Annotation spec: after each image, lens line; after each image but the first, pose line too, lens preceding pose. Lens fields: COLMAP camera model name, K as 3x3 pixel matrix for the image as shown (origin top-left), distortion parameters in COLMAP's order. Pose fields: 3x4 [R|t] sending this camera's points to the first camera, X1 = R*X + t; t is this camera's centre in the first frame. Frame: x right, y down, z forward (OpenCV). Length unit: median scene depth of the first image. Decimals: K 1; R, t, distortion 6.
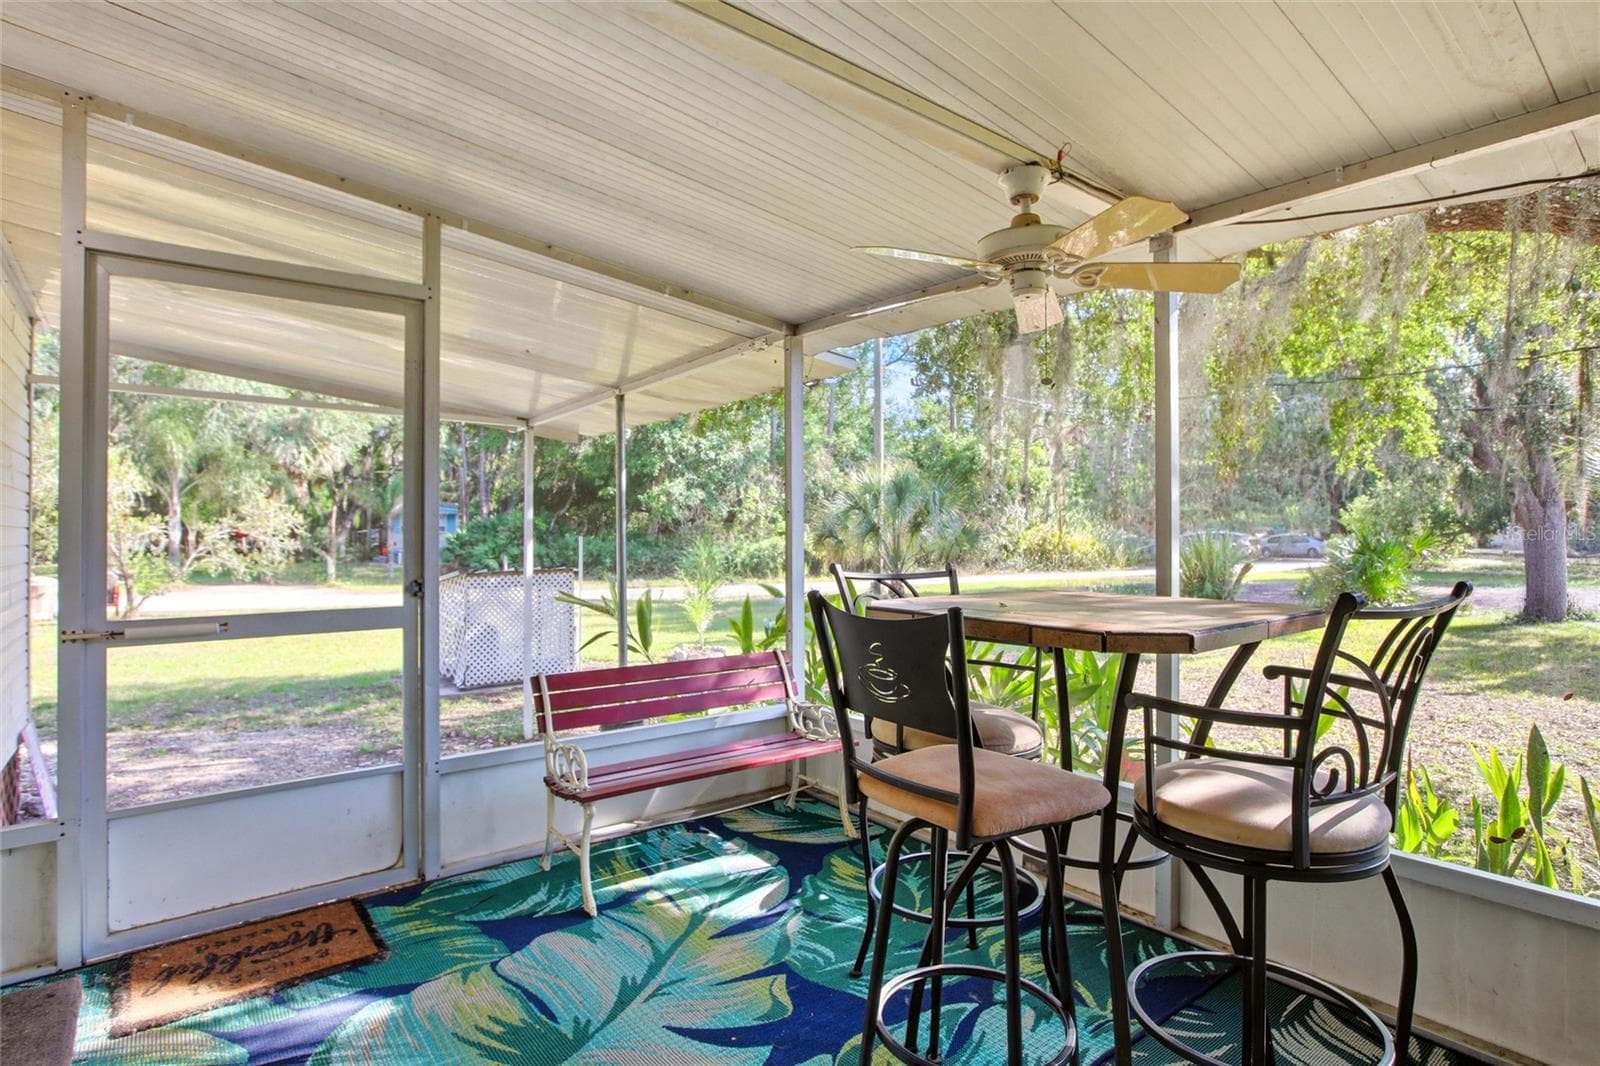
lens RADIAL K [[834.7, 0, 800.0], [0, 834.7, 533.0], [0, 0, 1]] dist [-0.048115, 0.027700]
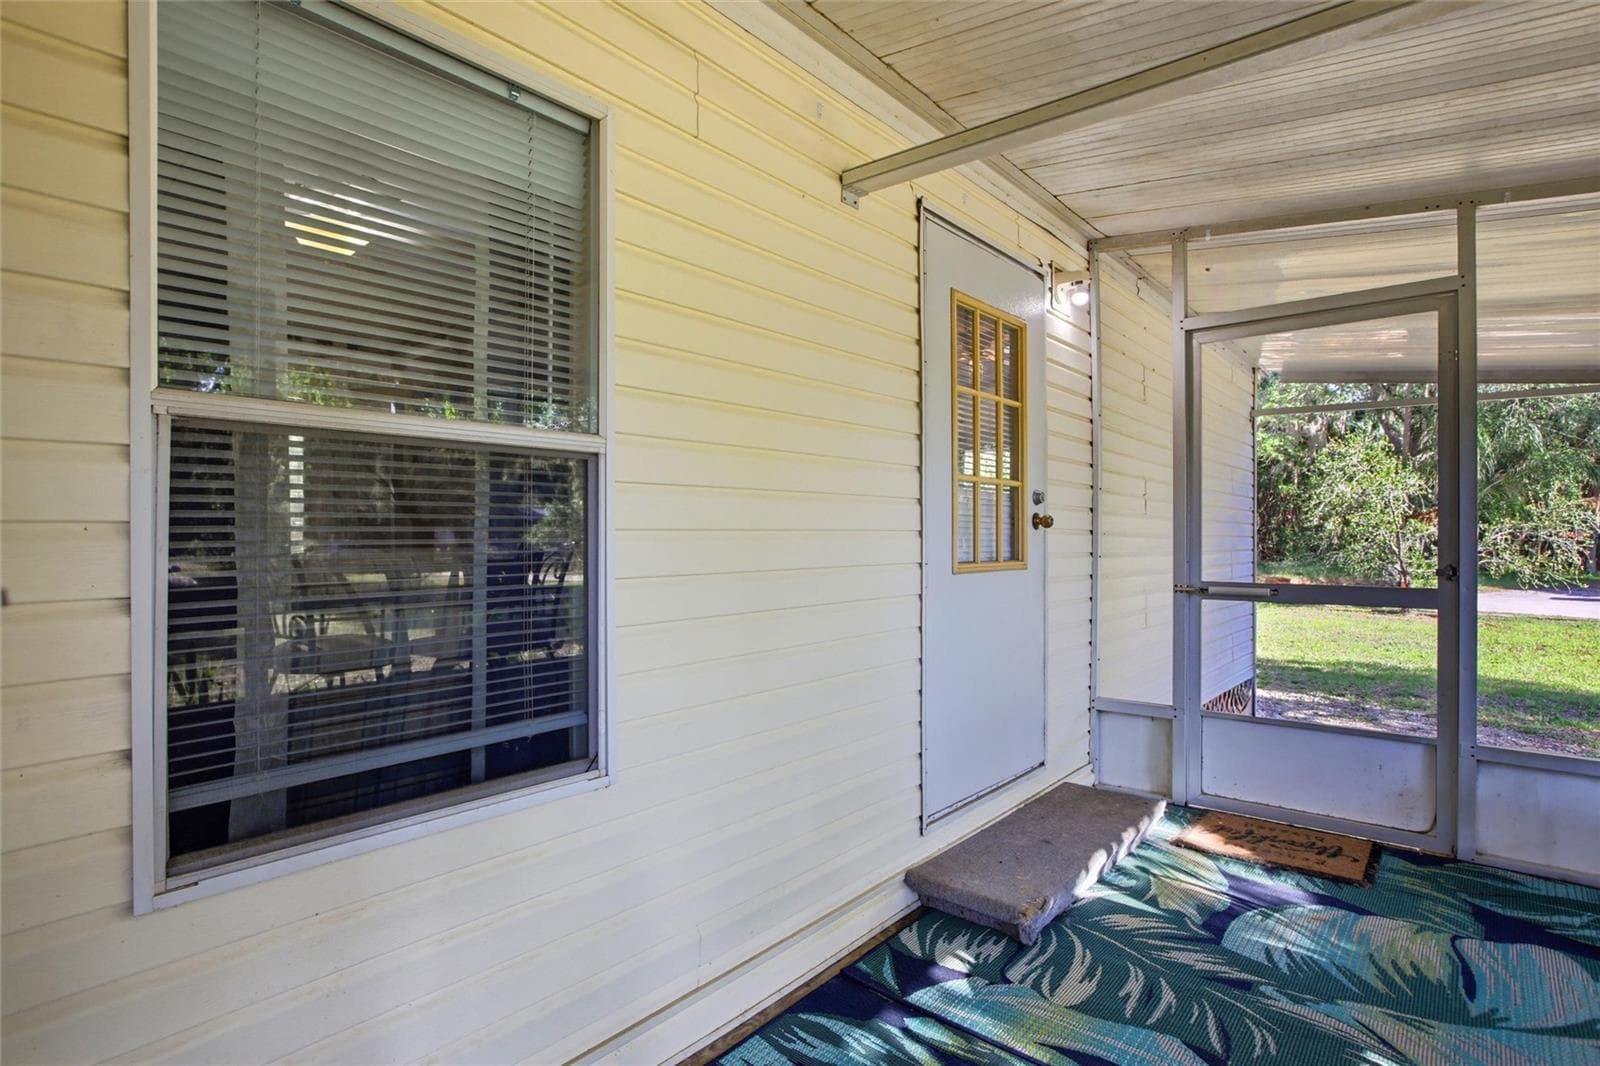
lens RADIAL K [[806.9, 0, 798.5], [0, 806.9, 541.2], [0, 0, 1]] dist [-0.003144, 0.000387]
pose [[0.190065, 0.005852, -0.981754, 0.401616], [-0.001120, 0.999983, 0.005744, 0.027606], [0.981771, 0.000008, 0.190068, 0.010845]]
